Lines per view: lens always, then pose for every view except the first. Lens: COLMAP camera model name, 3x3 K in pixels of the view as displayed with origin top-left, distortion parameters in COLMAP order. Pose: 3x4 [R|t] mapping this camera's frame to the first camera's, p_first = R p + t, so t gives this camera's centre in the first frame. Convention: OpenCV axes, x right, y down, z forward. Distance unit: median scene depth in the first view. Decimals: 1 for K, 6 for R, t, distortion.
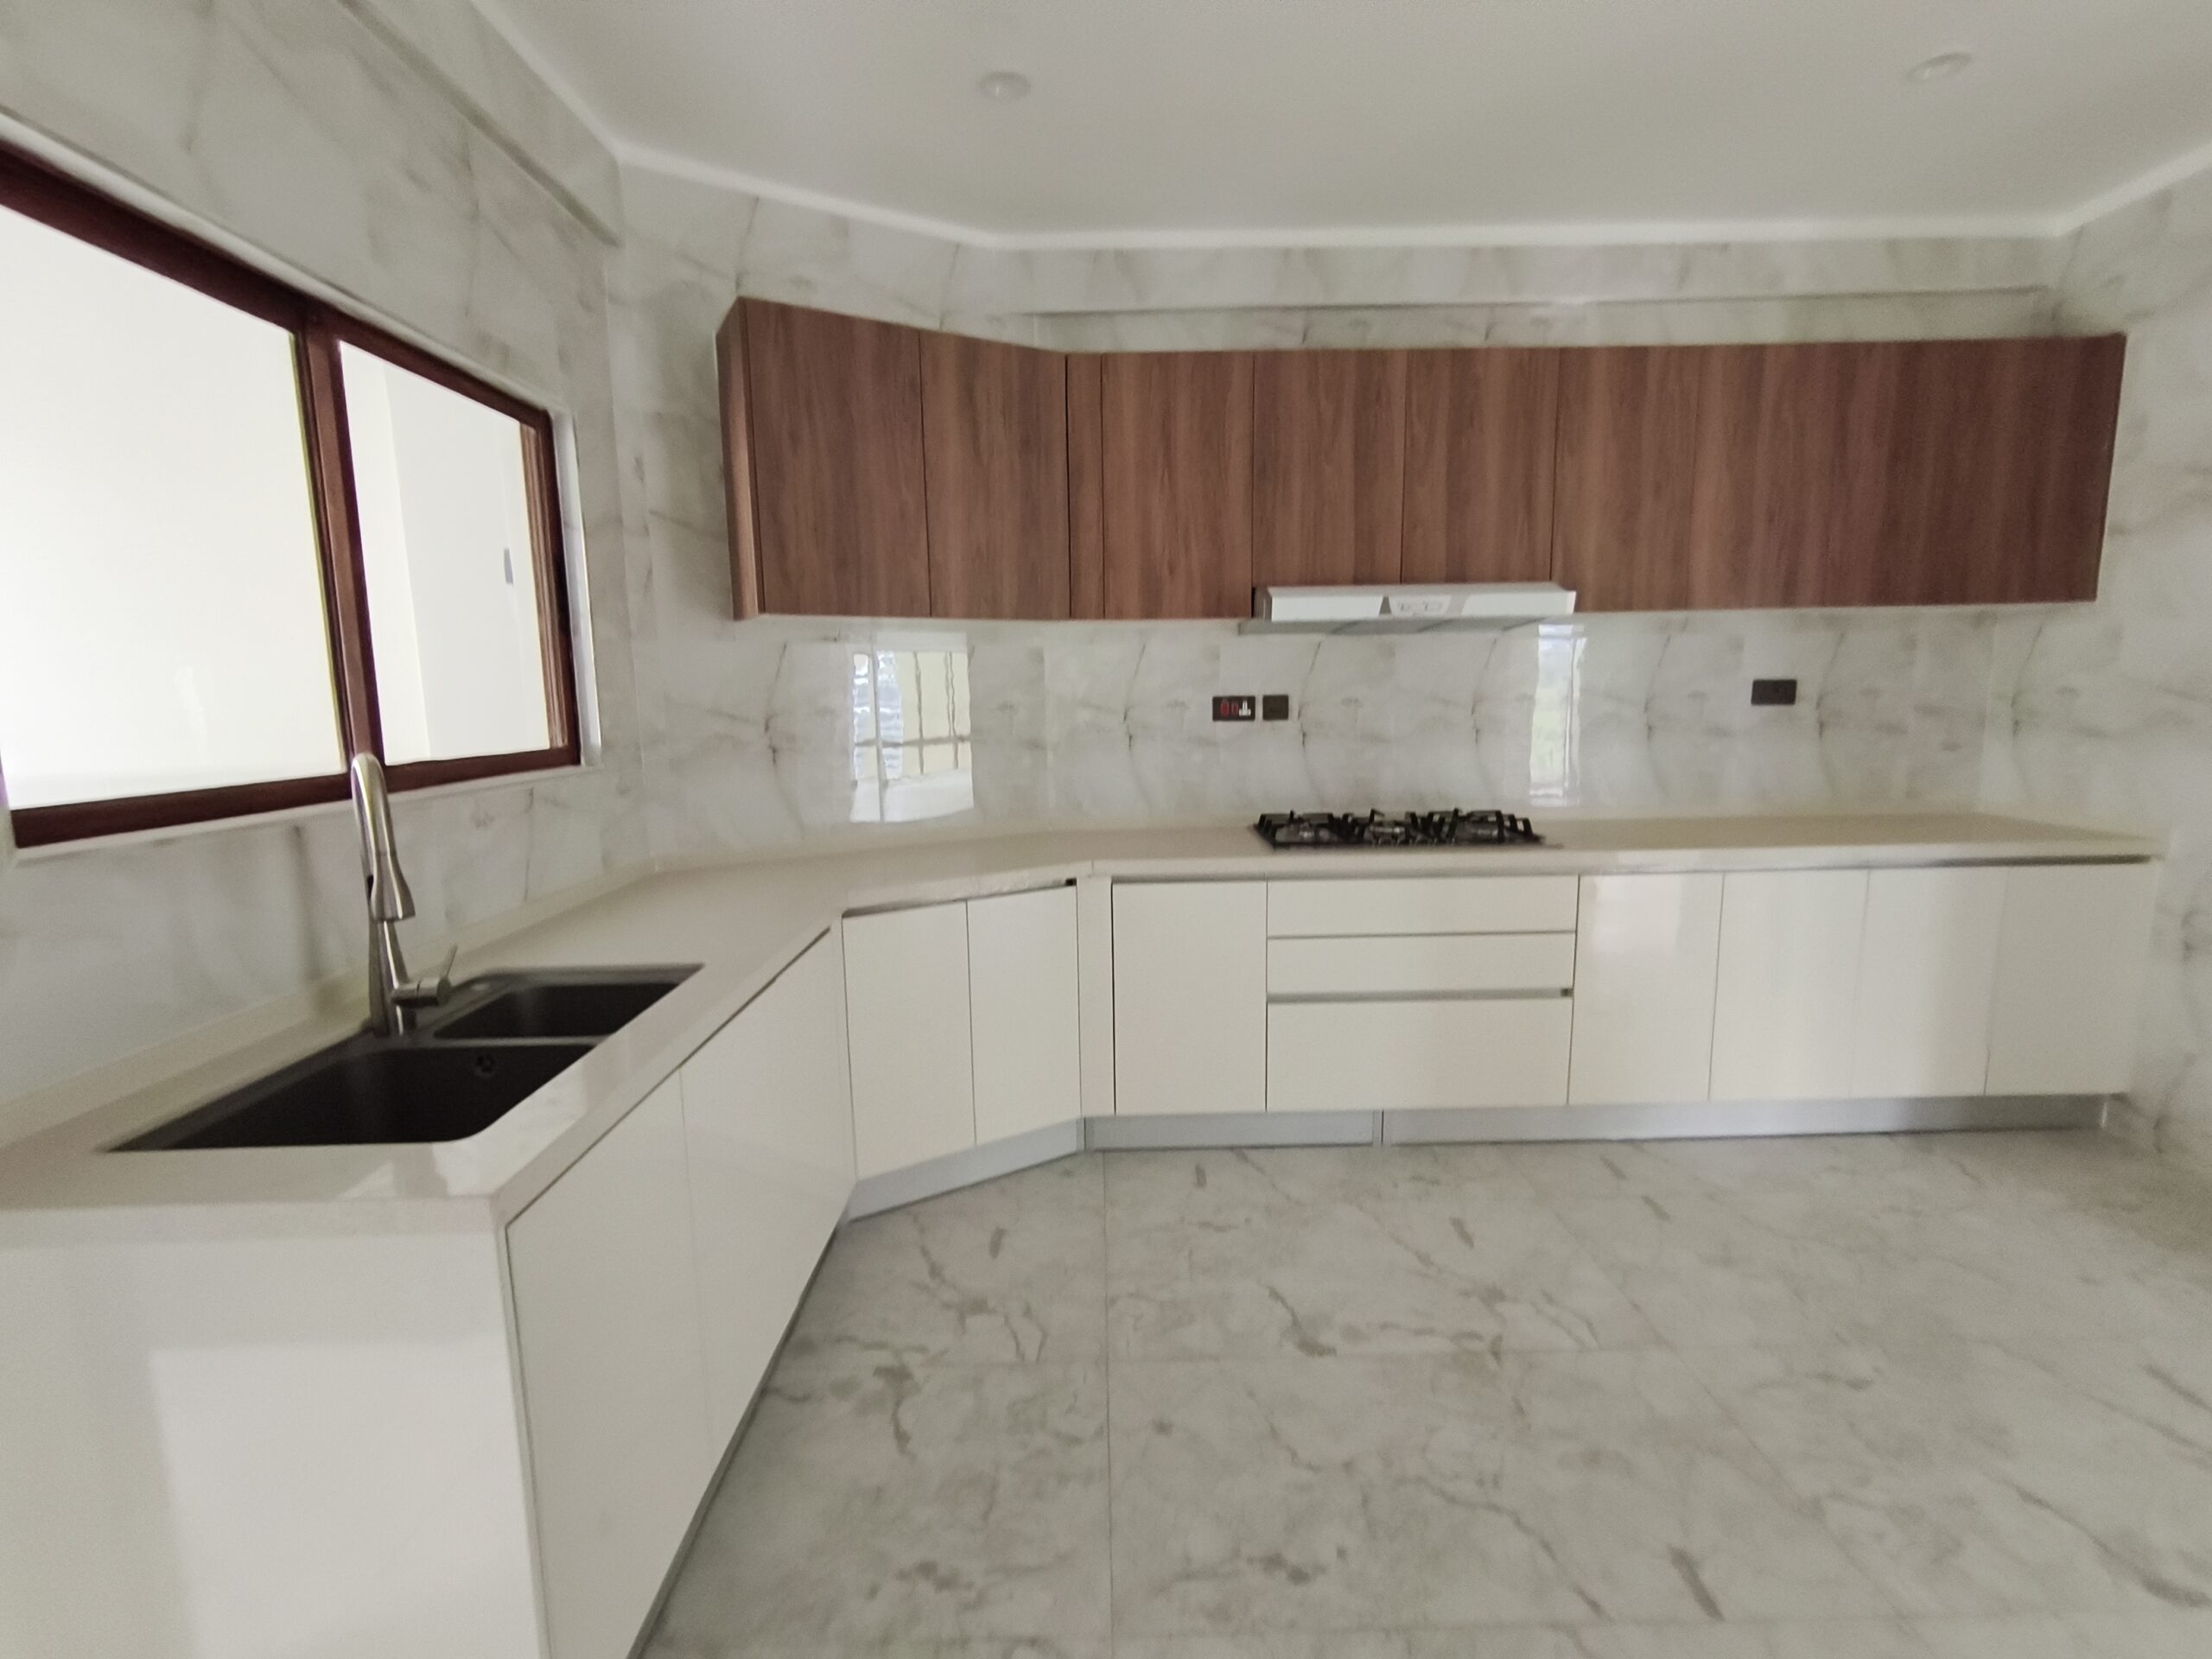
lens RADIAL K [[967.8, 0, 1105.2], [0, 967.8, 810.9], [0, 0, 1]] dist [0.000739, 0.001134]
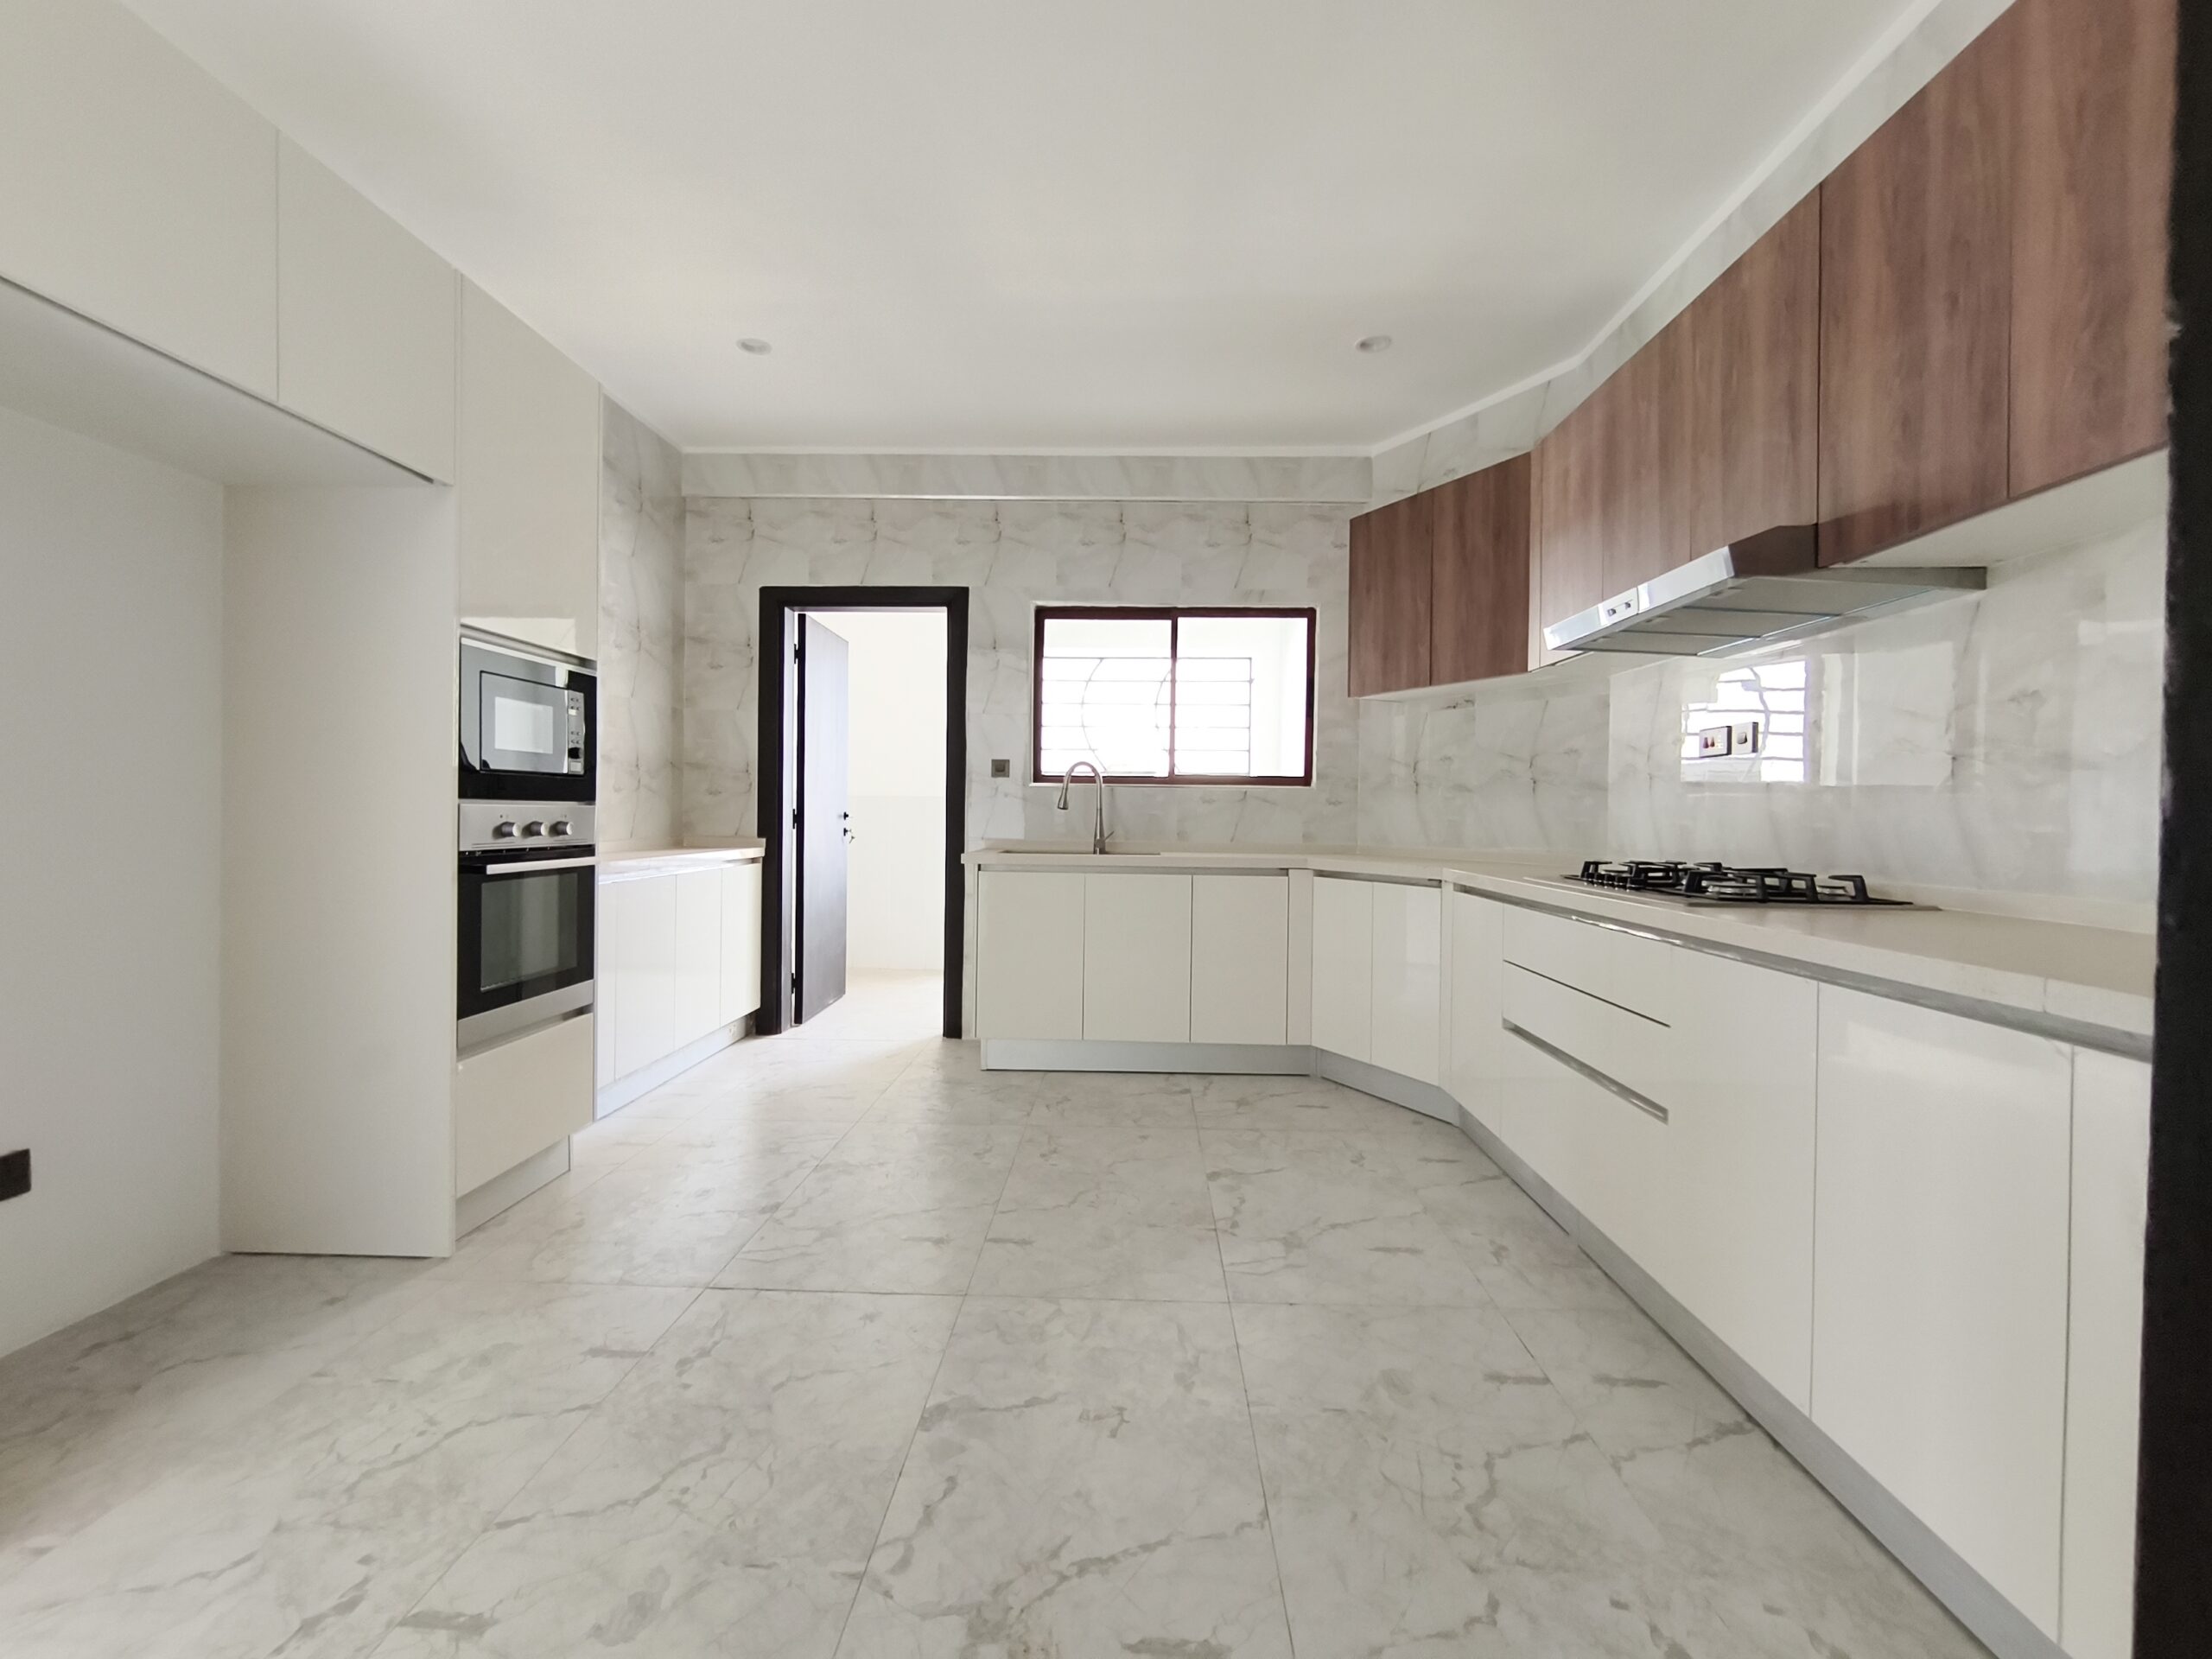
lens RADIAL K [[967.8, 0, 1120.6], [0, 967.8, 809.8], [0, 0, 1]] dist [0.000739, 0.001134]
pose [[-0.031936, 0.015913, -0.999363, 1.529096], [-0.139930, 0.989955, 0.020234, 0.013252], [0.989646, 0.140487, -0.029388, 0.780472]]
